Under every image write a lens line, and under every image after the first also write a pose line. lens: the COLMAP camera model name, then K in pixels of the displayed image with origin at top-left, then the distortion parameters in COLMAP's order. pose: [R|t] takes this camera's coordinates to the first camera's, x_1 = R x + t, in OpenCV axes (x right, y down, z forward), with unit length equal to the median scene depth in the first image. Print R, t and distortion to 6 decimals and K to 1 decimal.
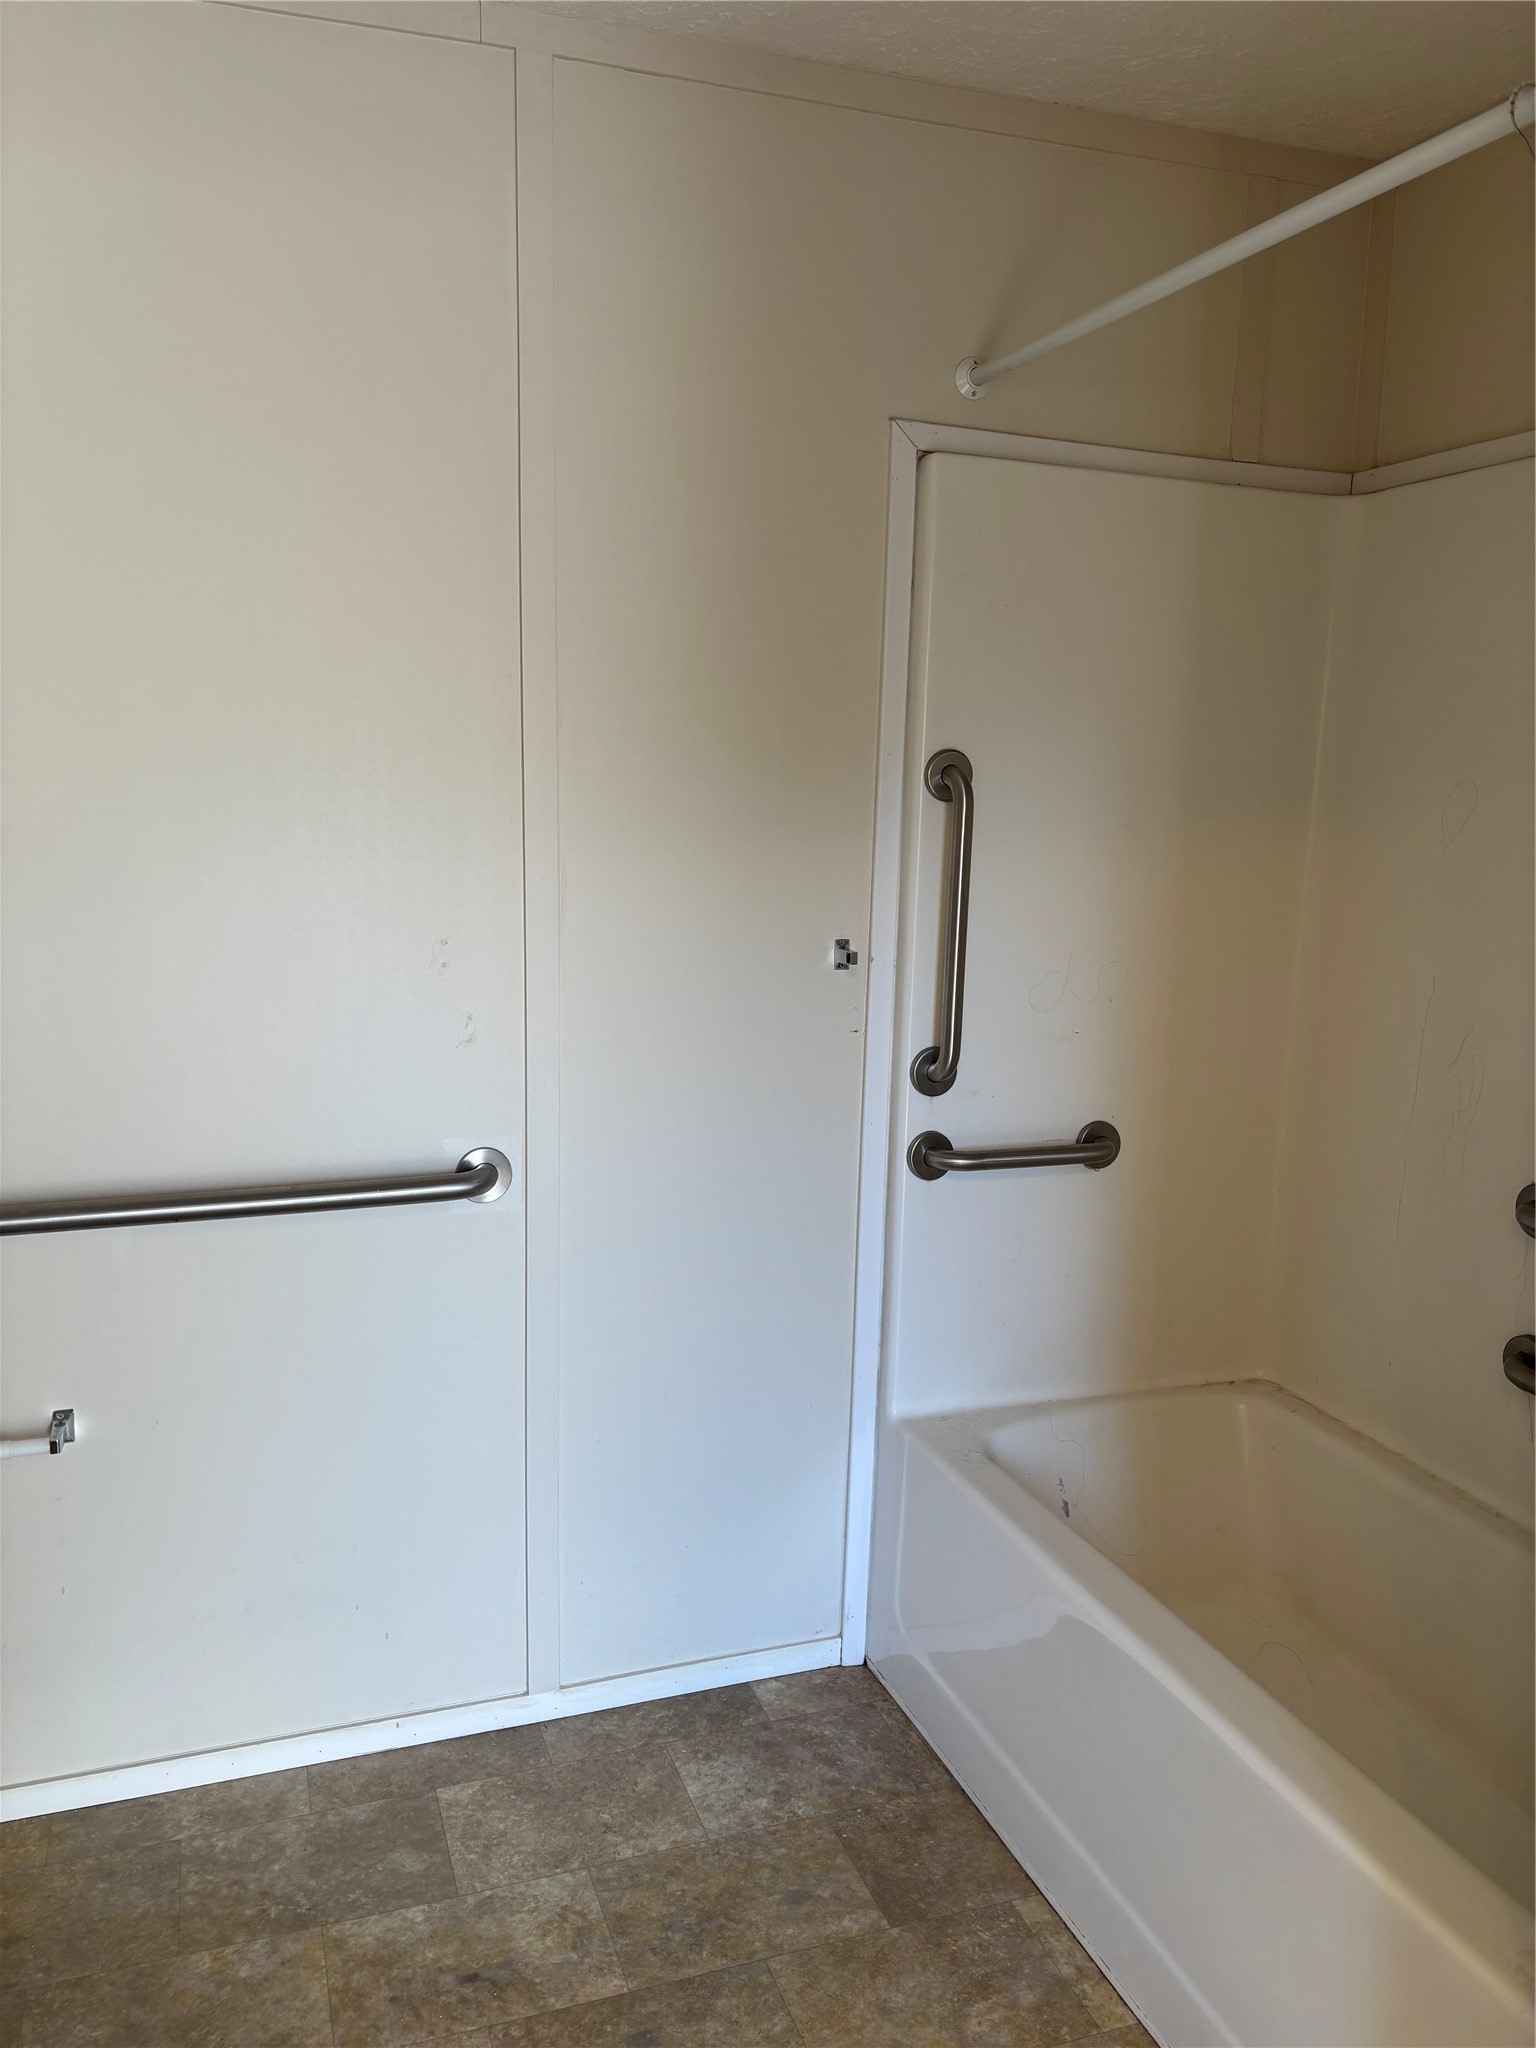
lens RADIAL K [[1556.7, 0, 769.3], [0, 1556.7, 1023.6], [0, 0, 1]] dist [0.051642, -0.038464]
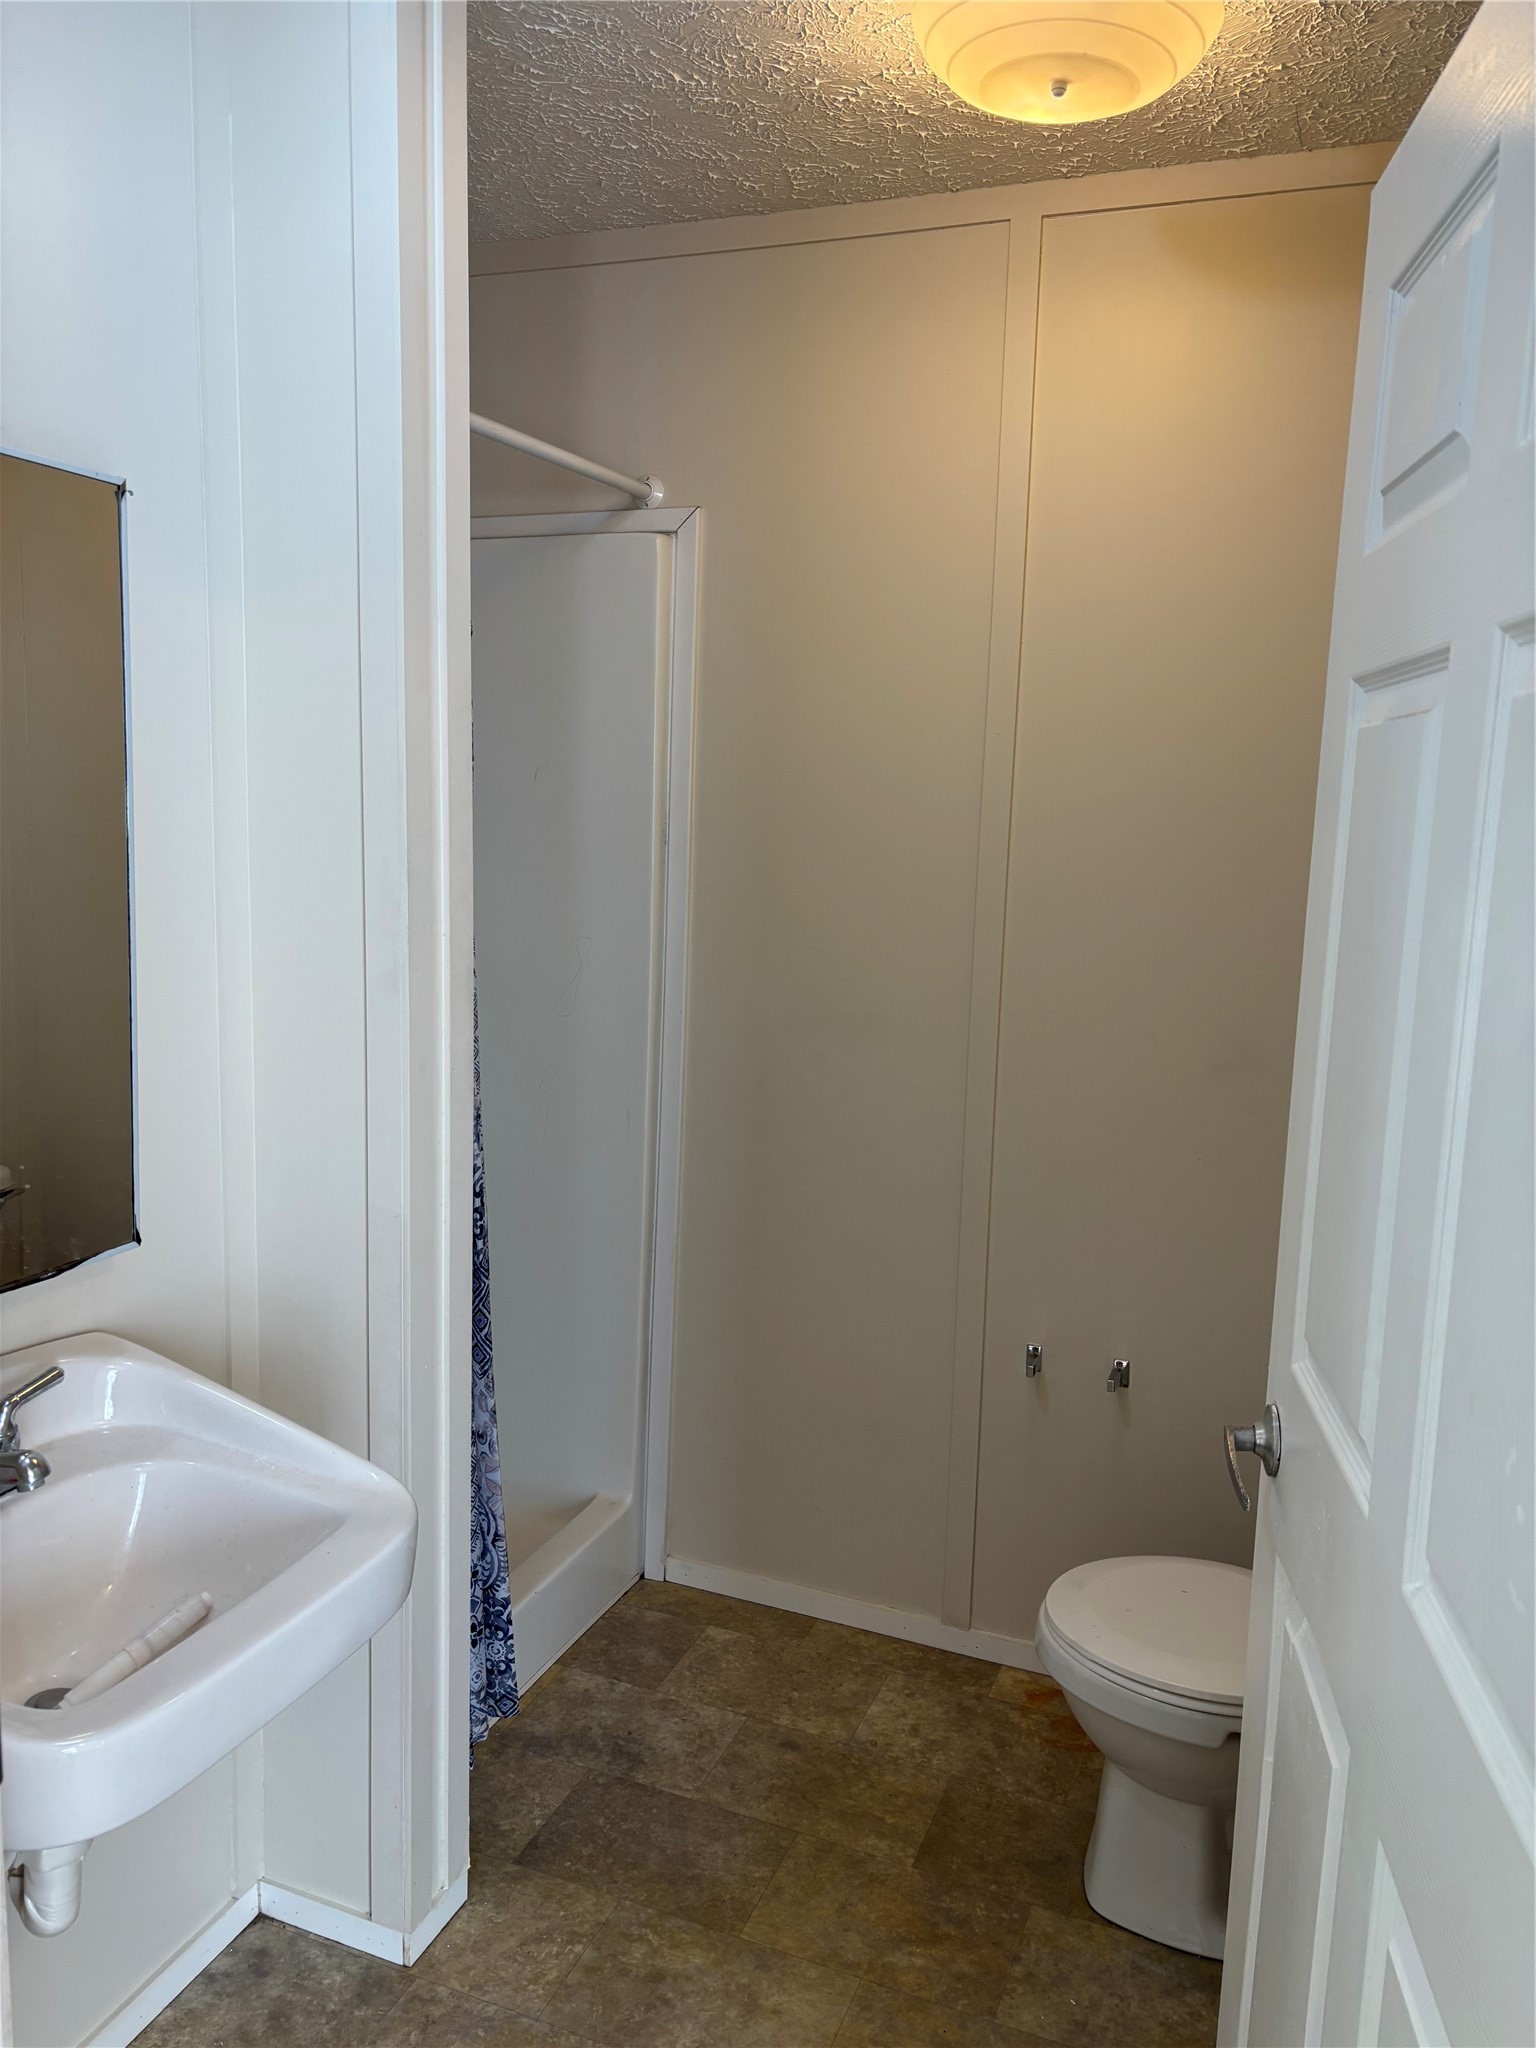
lens RADIAL K [[1556.7, 0, 759.9], [0, 1556.7, 1026.8], [0, 0, 1]] dist [0.051642, -0.038464]
pose [[0.749043, 0.111007, -0.653155, 0.641470], [-0.127509, 0.991587, 0.022297, -0.024042], [0.650135, 0.066582, 0.756896, 0.049211]]
